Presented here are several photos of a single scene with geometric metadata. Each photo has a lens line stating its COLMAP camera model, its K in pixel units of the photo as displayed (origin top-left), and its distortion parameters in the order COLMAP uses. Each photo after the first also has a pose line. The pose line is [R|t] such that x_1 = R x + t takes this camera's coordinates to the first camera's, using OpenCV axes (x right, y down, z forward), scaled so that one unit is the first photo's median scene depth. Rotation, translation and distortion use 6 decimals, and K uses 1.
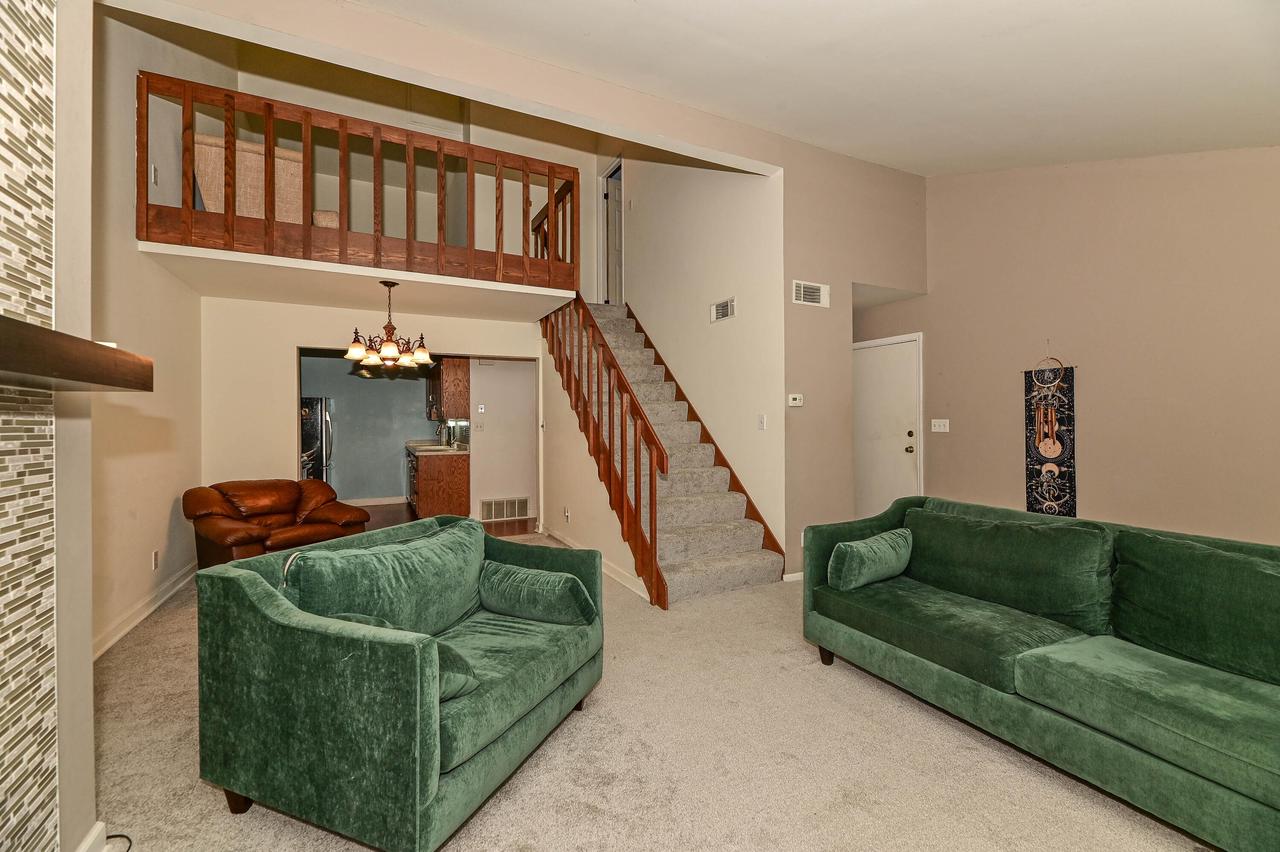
lens RADIAL K [[527.2, 0, 649.0], [0, 527.2, 423.6], [0, 0, 1]] dist [-0.000531, -0.003920]
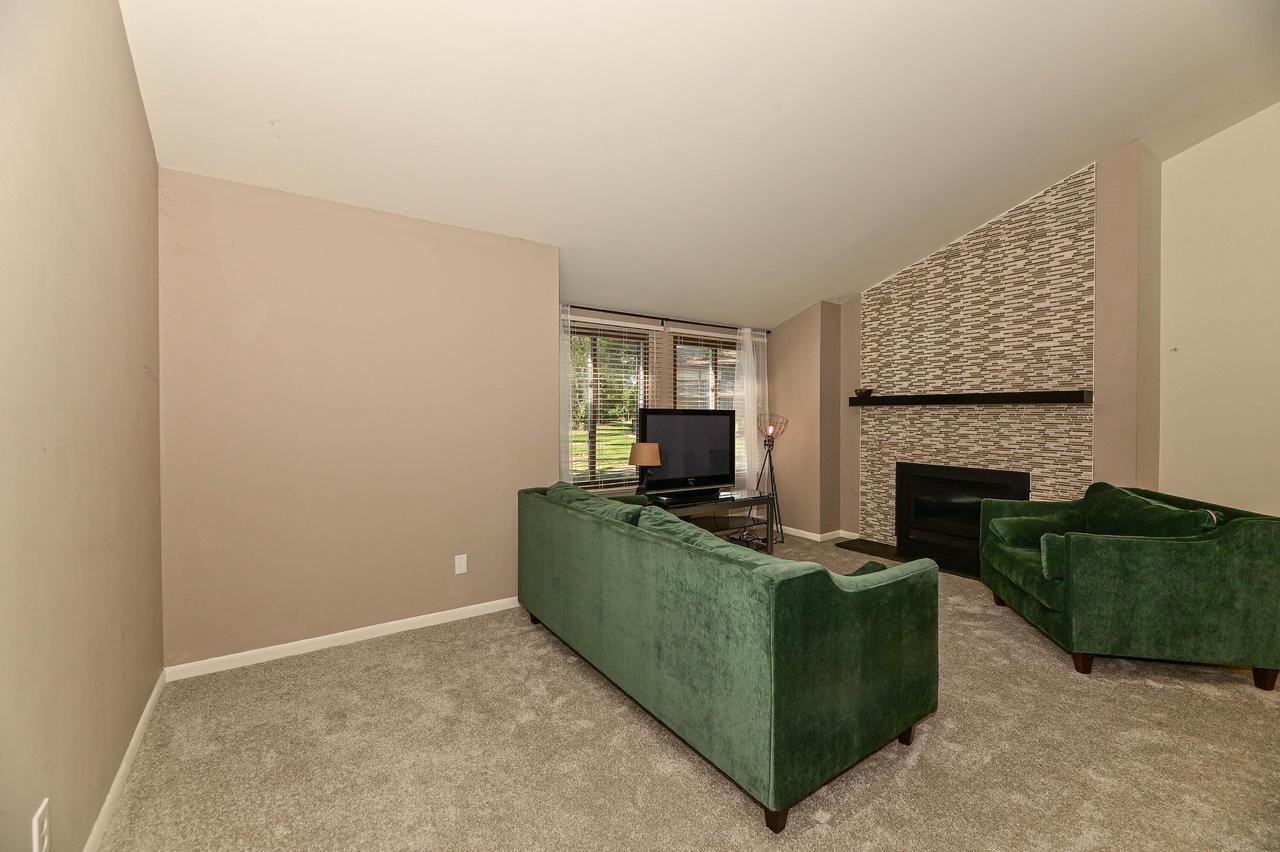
lens RADIAL K [[527.2, 0, 652.0], [0, 527.2, 417.2], [0, 0, 1]] dist [-0.000531, -0.003920]
pose [[-0.991308, 0.008819, -0.131267, 0.487269], [0.006856, 0.999858, 0.015395, -0.015176], [0.131384, 0.014361, -0.991228, 1.072995]]
